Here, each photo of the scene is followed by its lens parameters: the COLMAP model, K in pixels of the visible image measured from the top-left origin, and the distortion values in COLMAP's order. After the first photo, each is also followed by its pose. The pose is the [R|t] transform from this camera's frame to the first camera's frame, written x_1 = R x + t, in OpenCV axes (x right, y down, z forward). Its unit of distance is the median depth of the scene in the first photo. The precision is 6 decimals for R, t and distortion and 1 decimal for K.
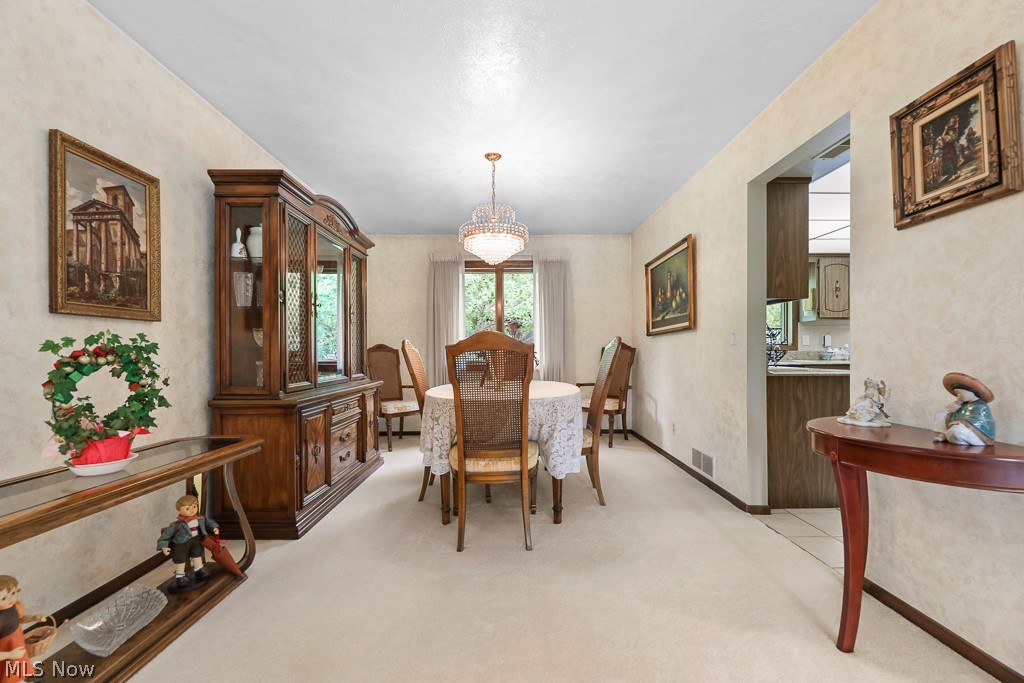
lens RADIAL K [[423.8, 0, 509.8], [0, 423.8, 348.0], [0, 0, 1]] dist [-0.003205, -0.000543]
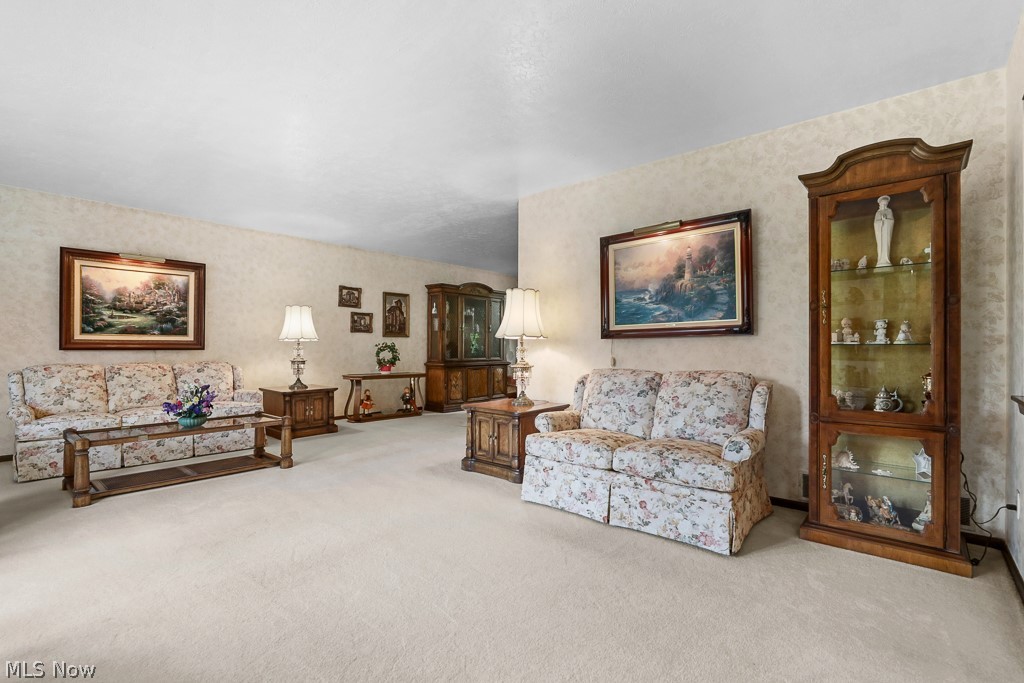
lens RADIAL K [[466.6, 0, 507.3], [0, 466.6, 346.4], [0, 0, 1]] dist [0.000548, 0.000132]
pose [[0.737584, 0.009421, -0.675190, 2.315023], [-0.003690, 0.999944, 0.009921, -0.032235], [0.675246, -0.004826, 0.737577, -1.233547]]
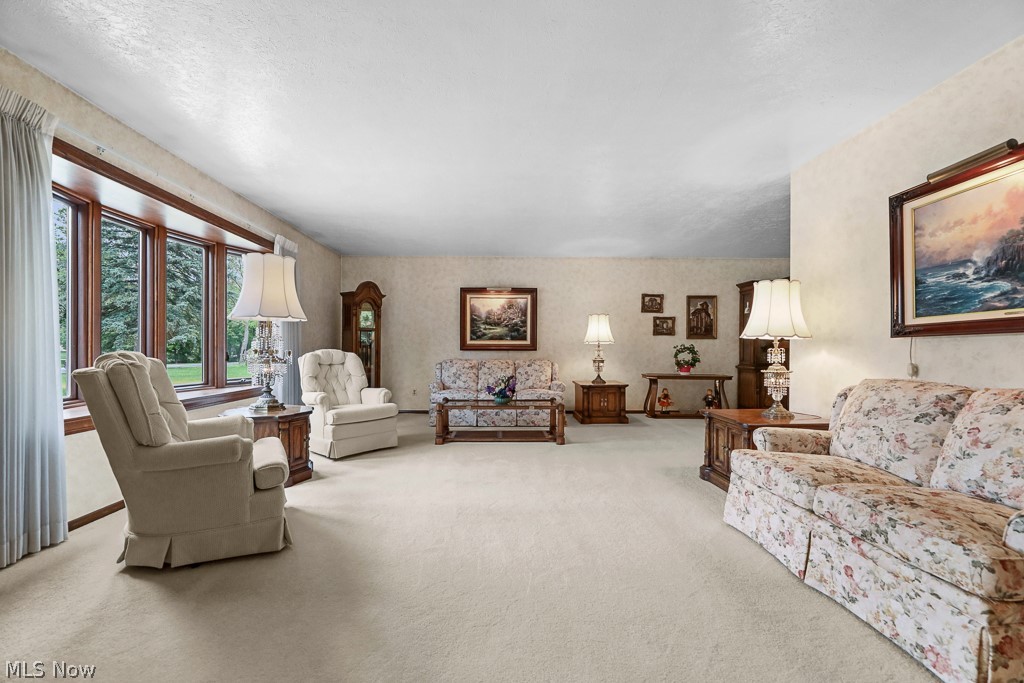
lens RADIAL K [[423.8, 0, 509.8], [0, 423.8, 348.0], [0, 0, 1]] dist [-0.003205, -0.000543]
pose [[0.002922, 0.008316, -0.999961, 2.566990], [0.004232, 0.999956, 0.008329, -0.029756], [0.999987, -0.004256, 0.002887, -0.641796]]
